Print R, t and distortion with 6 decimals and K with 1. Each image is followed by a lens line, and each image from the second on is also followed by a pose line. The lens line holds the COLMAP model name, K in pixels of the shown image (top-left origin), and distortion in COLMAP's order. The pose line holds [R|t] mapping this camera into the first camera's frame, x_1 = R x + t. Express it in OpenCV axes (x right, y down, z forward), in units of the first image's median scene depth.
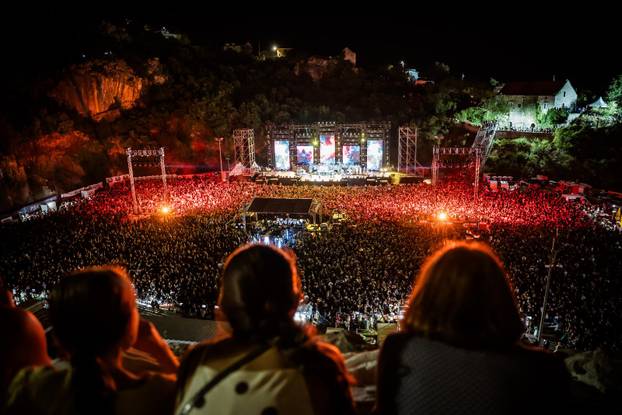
lens RADIAL K [[452.9, 0, 311.0], [0, 452.9, 207.5], [0, 0, 1]] dist [-0.052229, 0.005045]
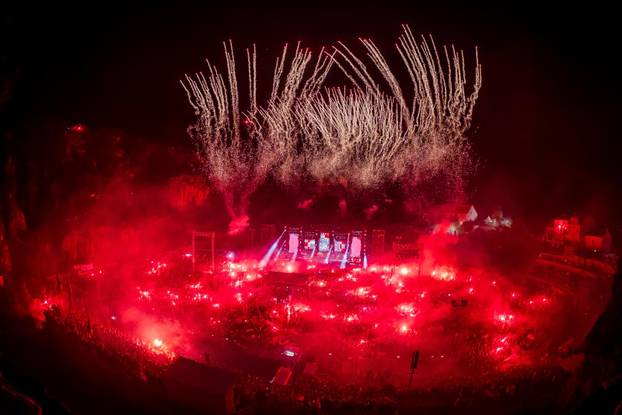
lens RADIAL K [[860.7, 0, 311.0], [0, 860.7, 207.5], [0, 0, 1]] dist [-0.163311, -0.018518]
pose [[0.996823, 0.063434, -0.048171, 0.134742], [-0.072914, 0.970144, -0.231311, 0.477058], [0.032060, 0.234089, 0.971687, -2.004305]]
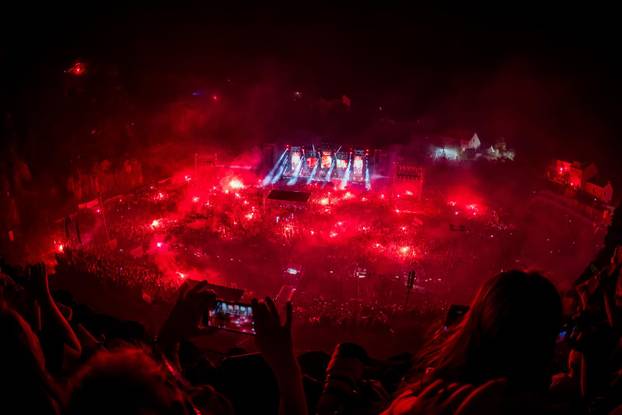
lens RADIAL K [[860.7, 0, 311.0], [0, 860.7, 207.5], [0, 0, 1]] dist [-0.163311, -0.018518]
pose [[0.997524, 0.067846, -0.018502, 0.051667], [-0.067255, 0.997258, 0.030891, -0.067283], [0.020547, -0.029570, 0.999352, -2.076683]]
